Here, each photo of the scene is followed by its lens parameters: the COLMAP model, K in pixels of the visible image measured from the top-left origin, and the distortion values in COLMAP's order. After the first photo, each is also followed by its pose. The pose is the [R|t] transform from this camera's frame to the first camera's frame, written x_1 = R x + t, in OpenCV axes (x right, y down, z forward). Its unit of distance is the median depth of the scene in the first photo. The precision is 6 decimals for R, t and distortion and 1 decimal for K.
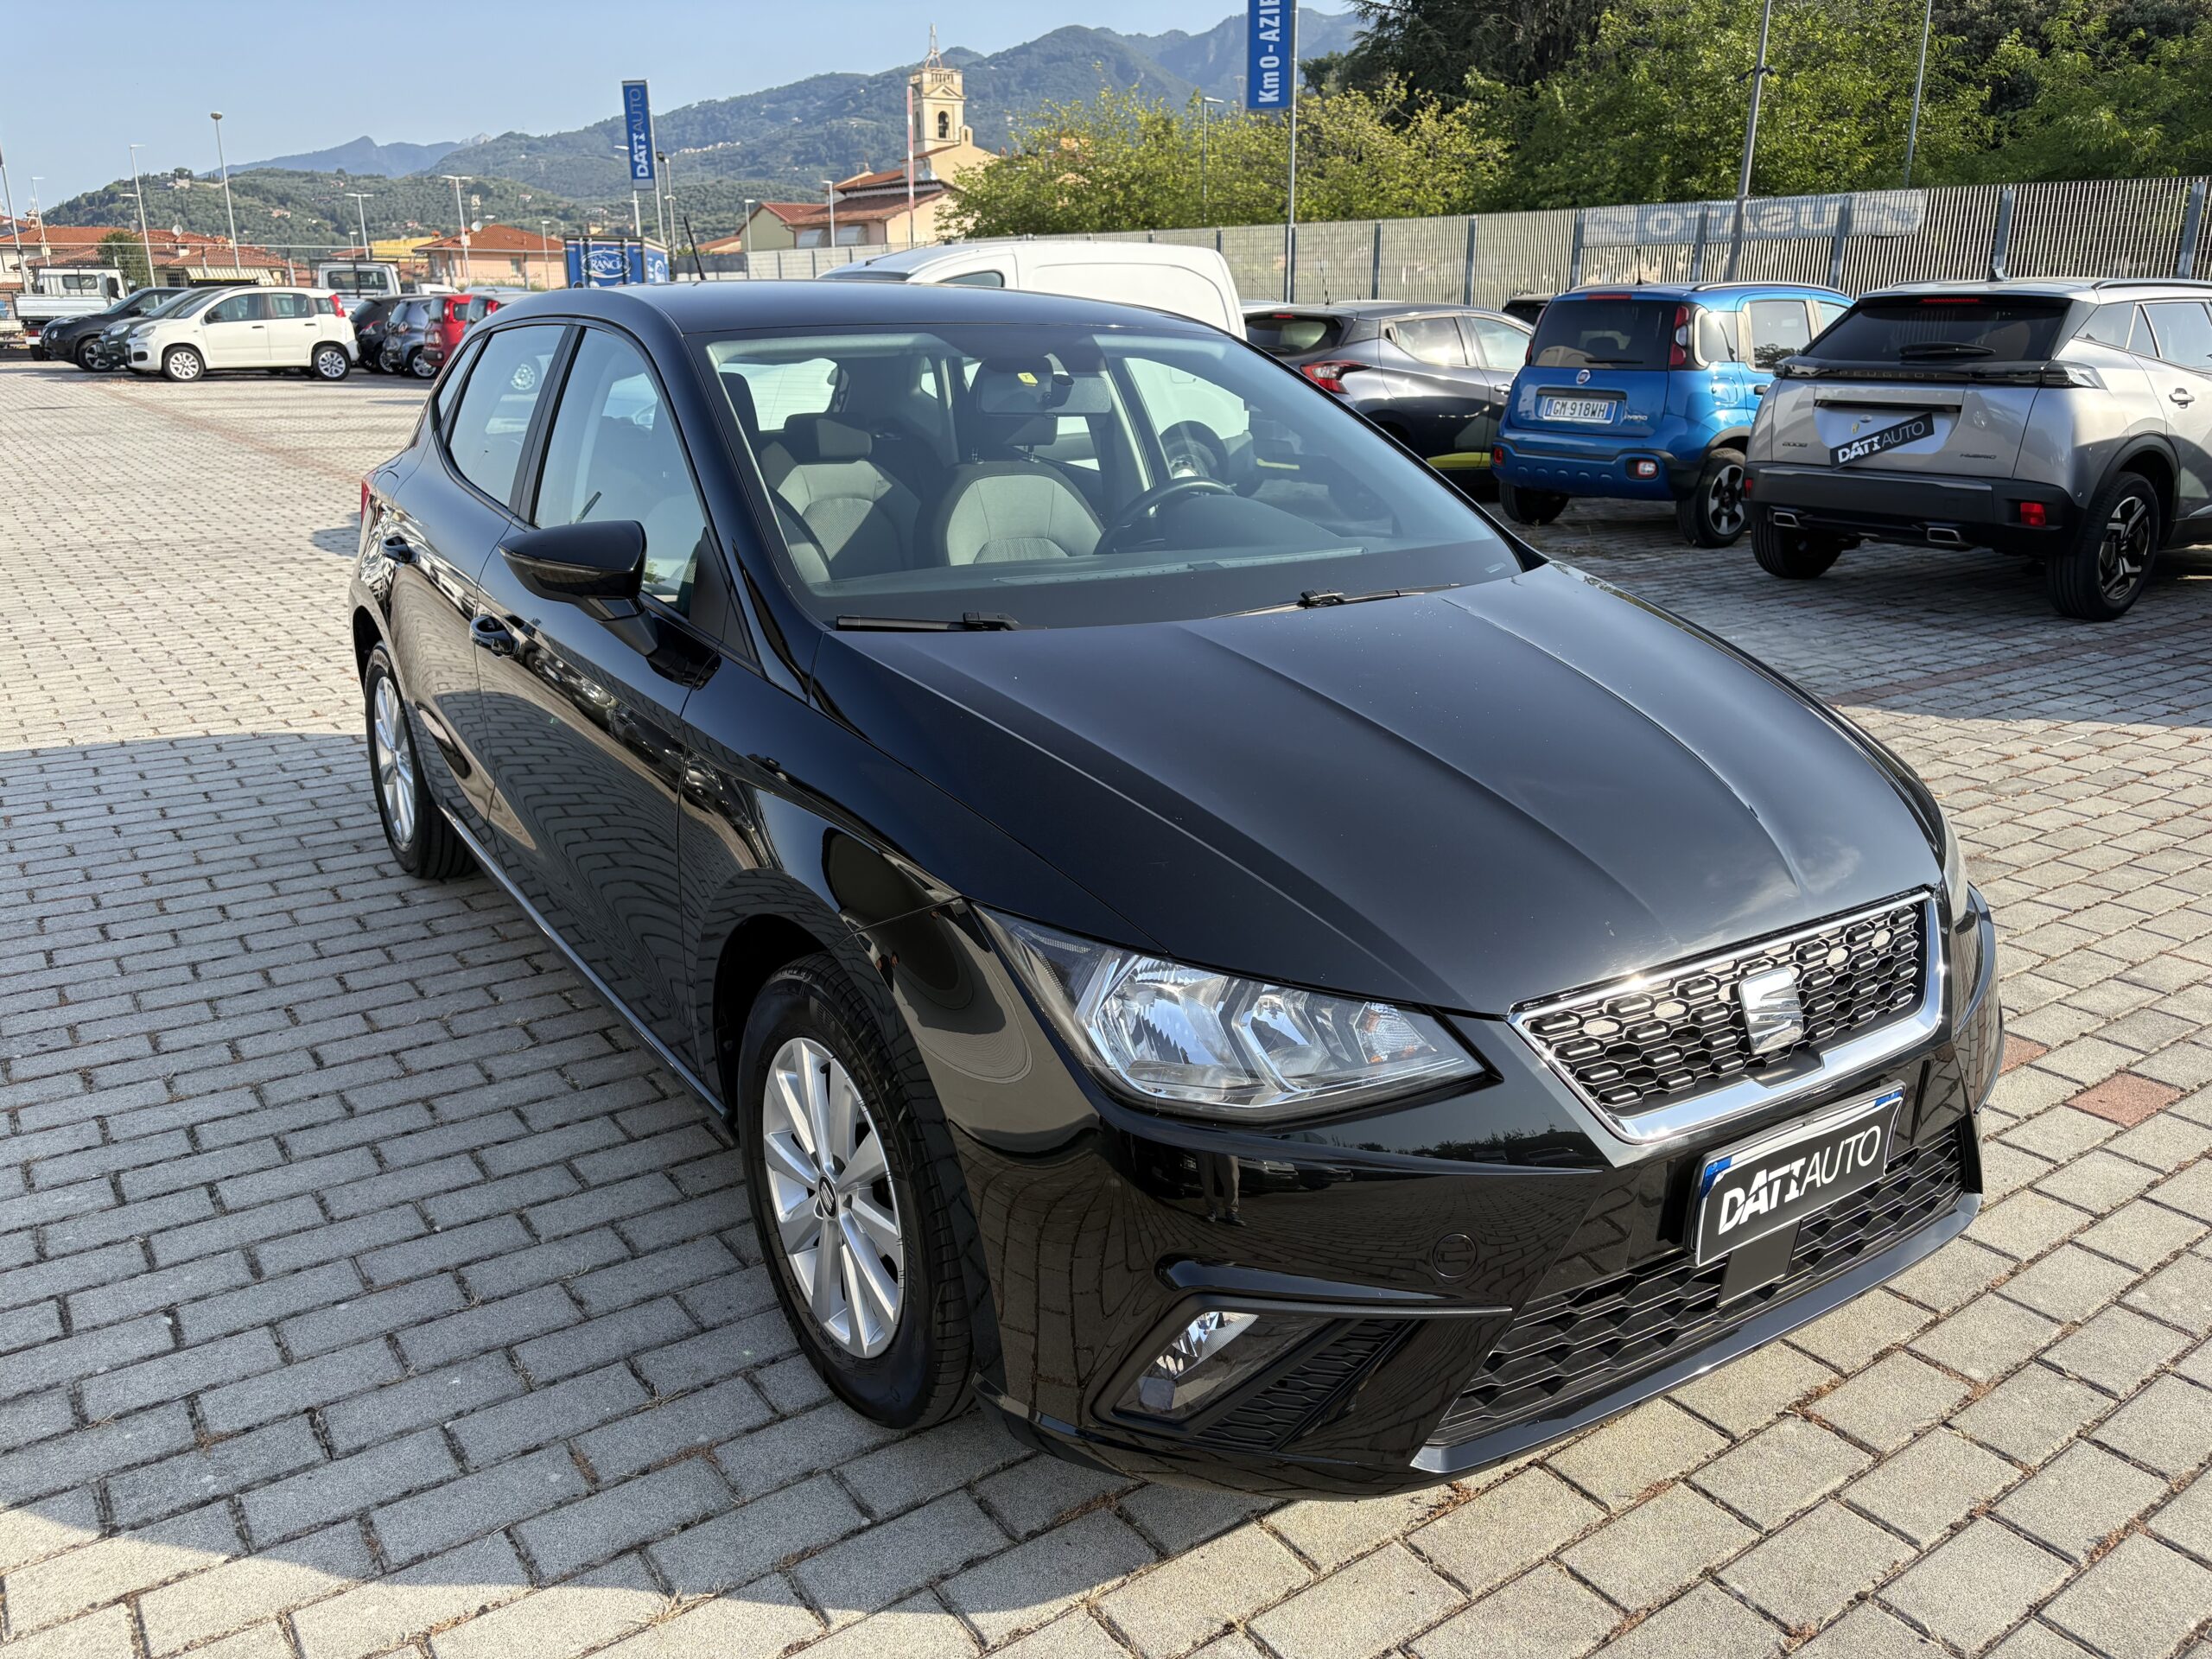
lens RADIAL K [[1674.8, 0, 1106.0], [0, 1674.8, 829.5], [0, 0, 1]] dist [0.071031, -0.084025]
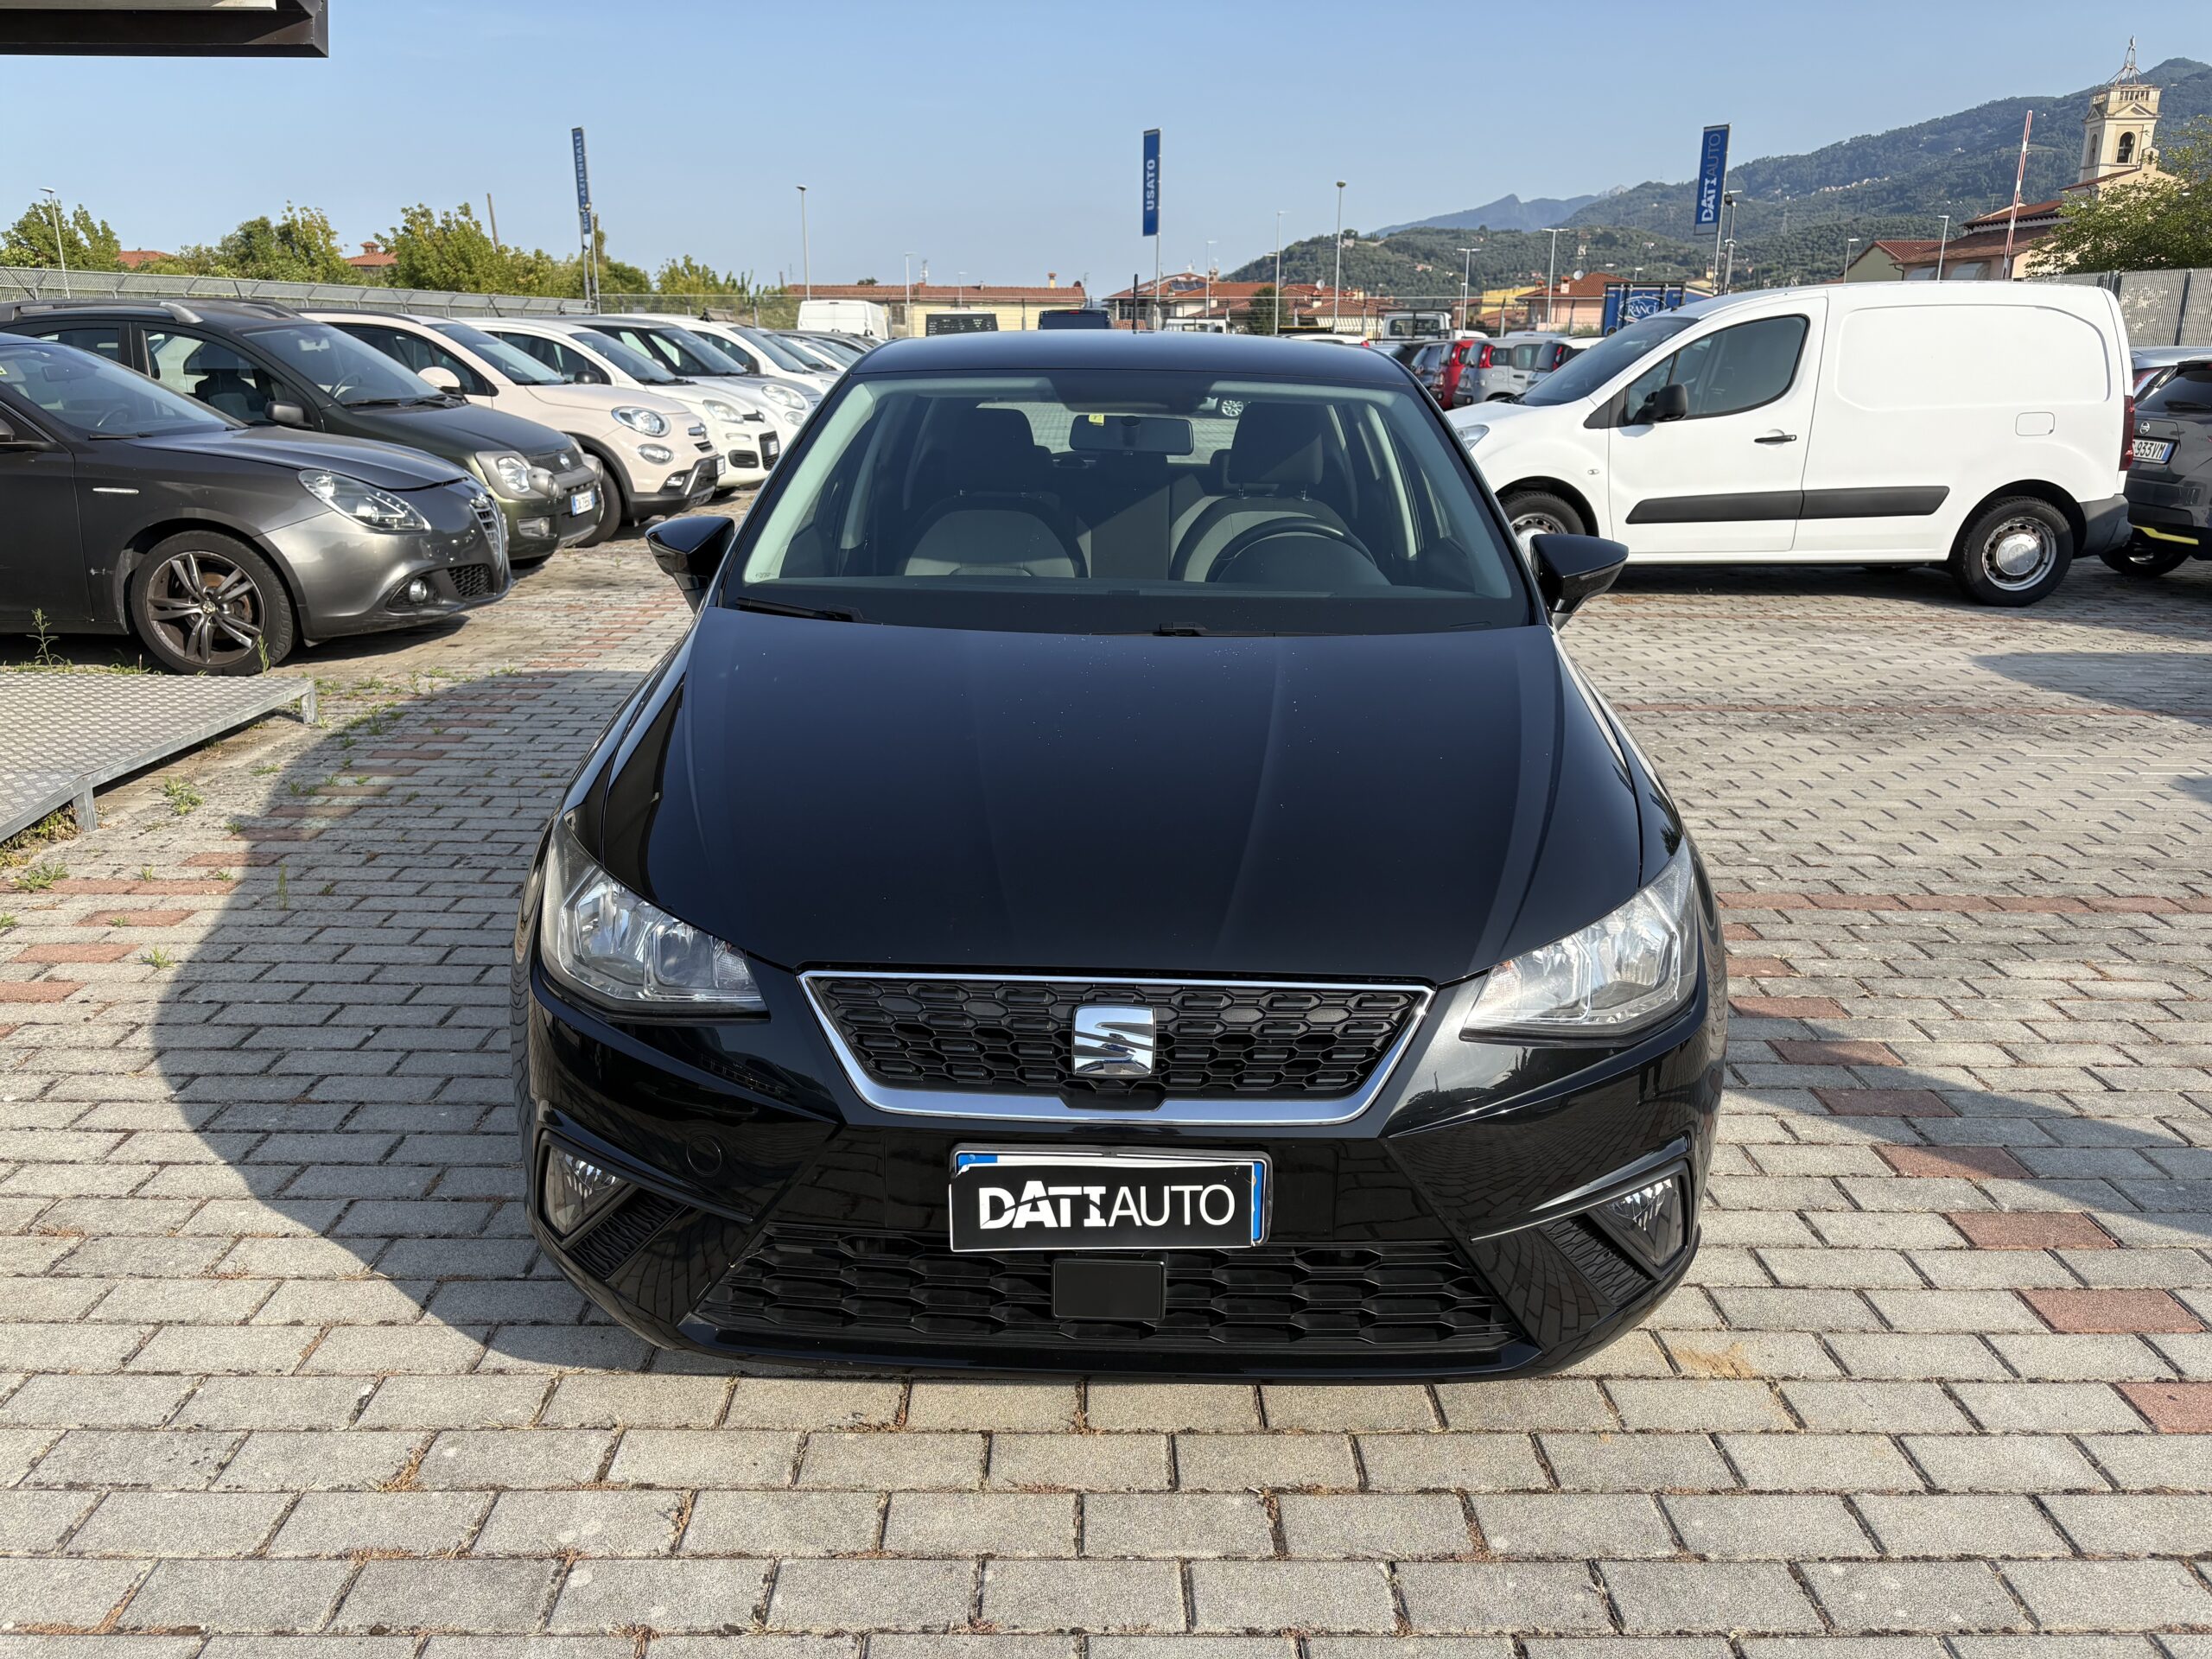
lens RADIAL K [[1674.8, 0, 1106.0], [0, 1674.8, 829.5], [0, 0, 1]] dist [0.071031, -0.084025]
pose [[0.820895, 0.163368, -0.547213, 0.472525], [-0.176505, 0.983874, 0.028949, -0.024775], [0.543118, 0.072822, 0.836493, 0.069021]]
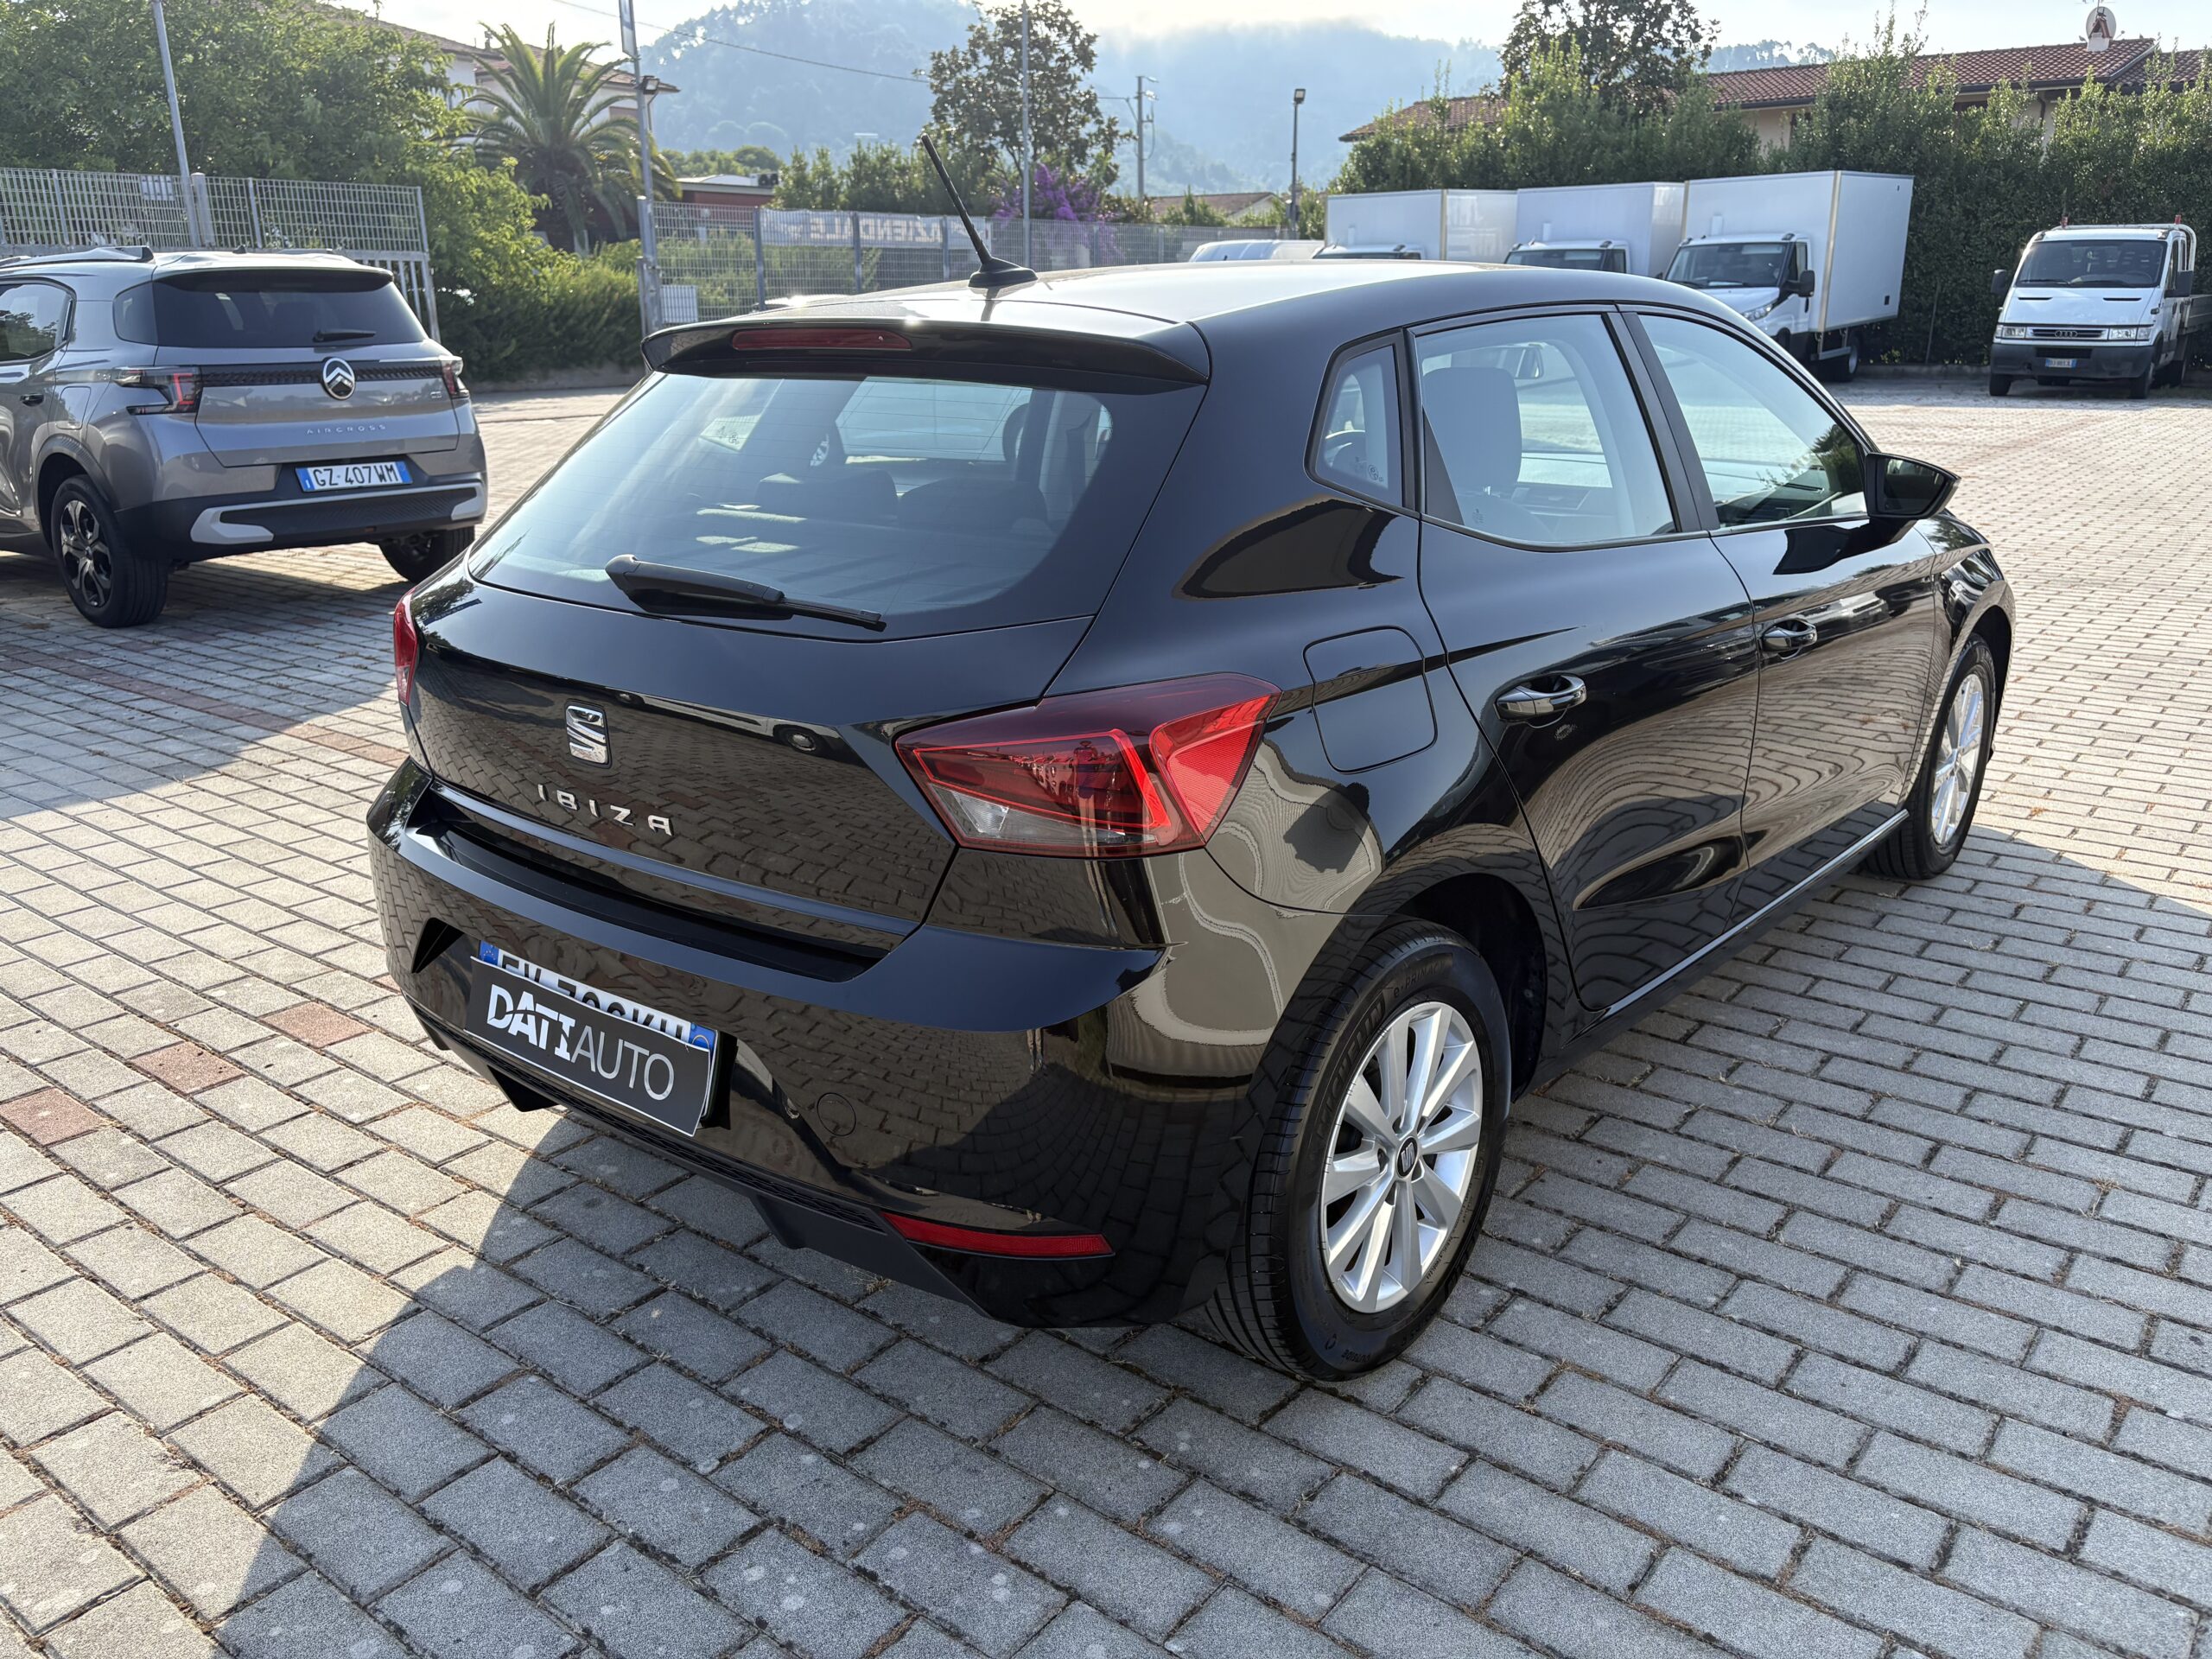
lens RADIAL K [[1674.8, 0, 1106.0], [0, 1674.8, 829.5], [0, 0, 1]] dist [0.071031, -0.084025]
pose [[-0.283522, -0.288260, 0.914616, -0.934677], [0.292701, 0.882226, 0.368786, -0.387568], [-0.913204, 0.372268, -0.165756, 1.258239]]
